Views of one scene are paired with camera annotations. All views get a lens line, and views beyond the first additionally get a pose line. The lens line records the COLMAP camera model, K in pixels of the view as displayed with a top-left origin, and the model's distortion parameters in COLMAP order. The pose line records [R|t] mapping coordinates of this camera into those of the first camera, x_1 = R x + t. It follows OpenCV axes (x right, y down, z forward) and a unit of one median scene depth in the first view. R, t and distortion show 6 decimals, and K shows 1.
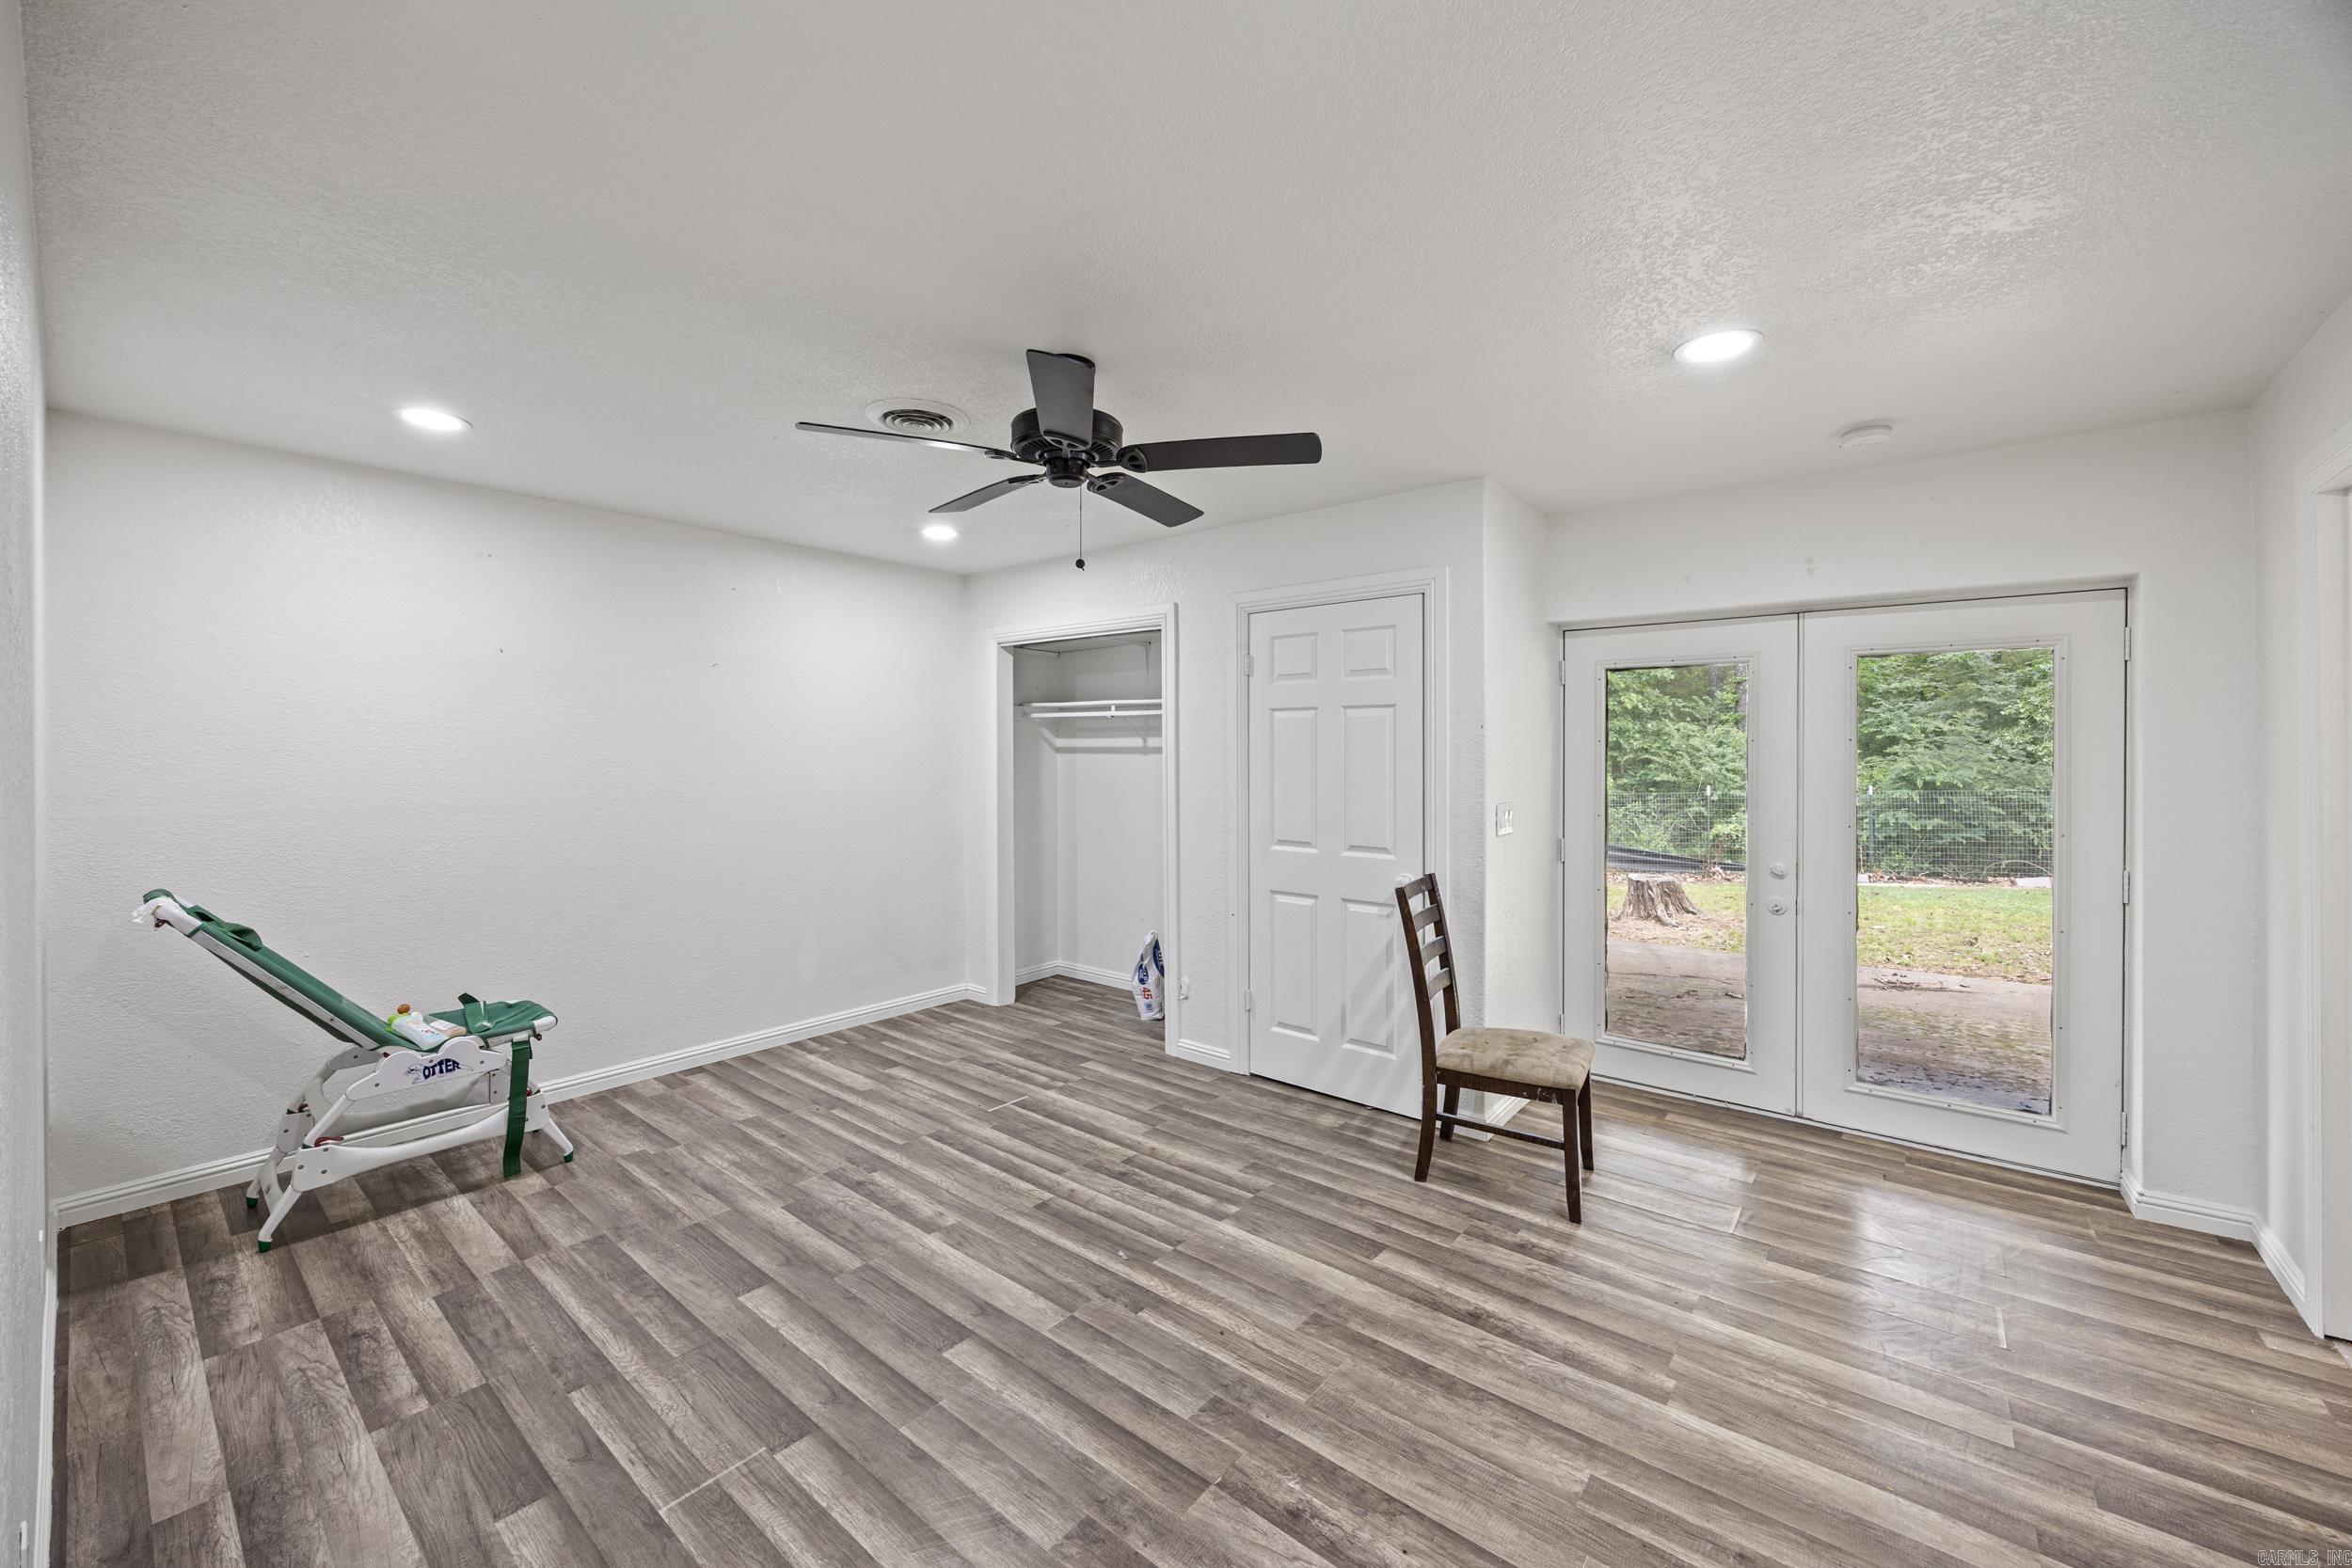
lens RADIAL K [[908.7, 0, 1170.8], [0, 908.7, 766.5], [0, 0, 1]] dist [-0.000913, -0.000140]
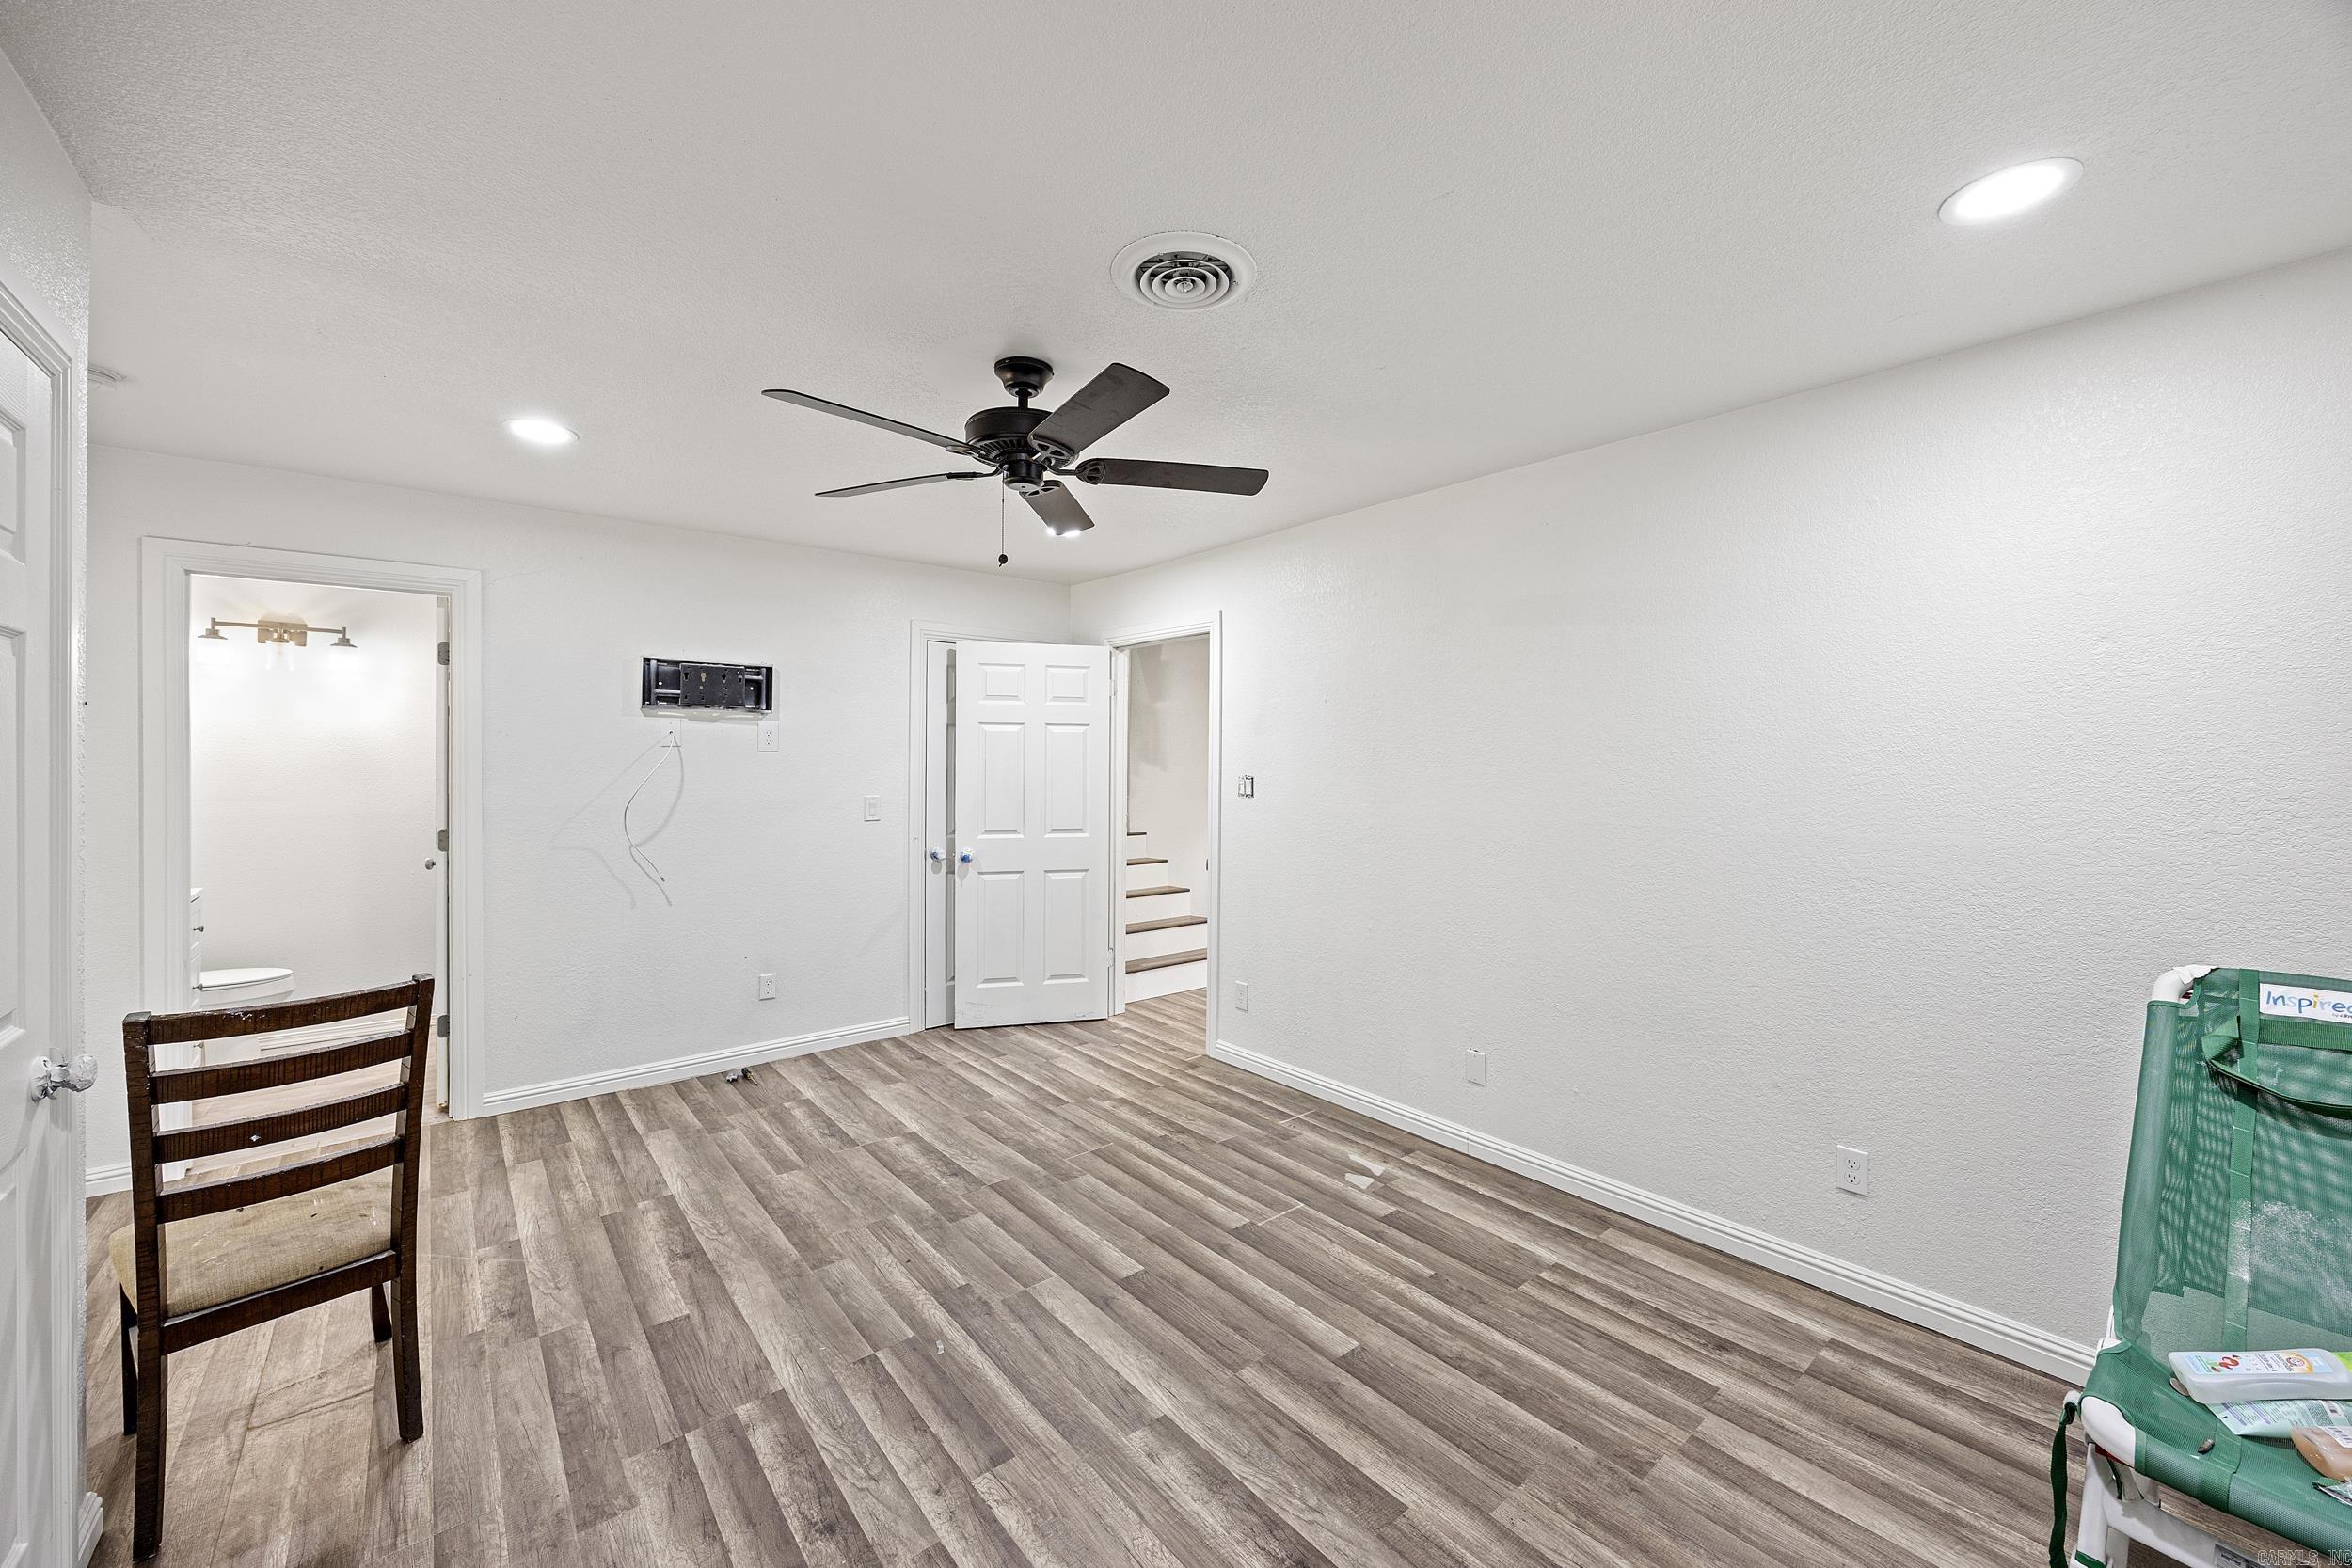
lens RADIAL K [[908.7, 0, 1170.8], [0, 908.7, 766.5], [0, 0, 1]] dist [-0.000913, -0.000140]
pose [[-0.979642, -0.001694, 0.200744, -0.481483], [0.003226, 0.999702, 0.024180, -0.030160], [-0.200725, 0.024335, -0.979345, 1.968813]]
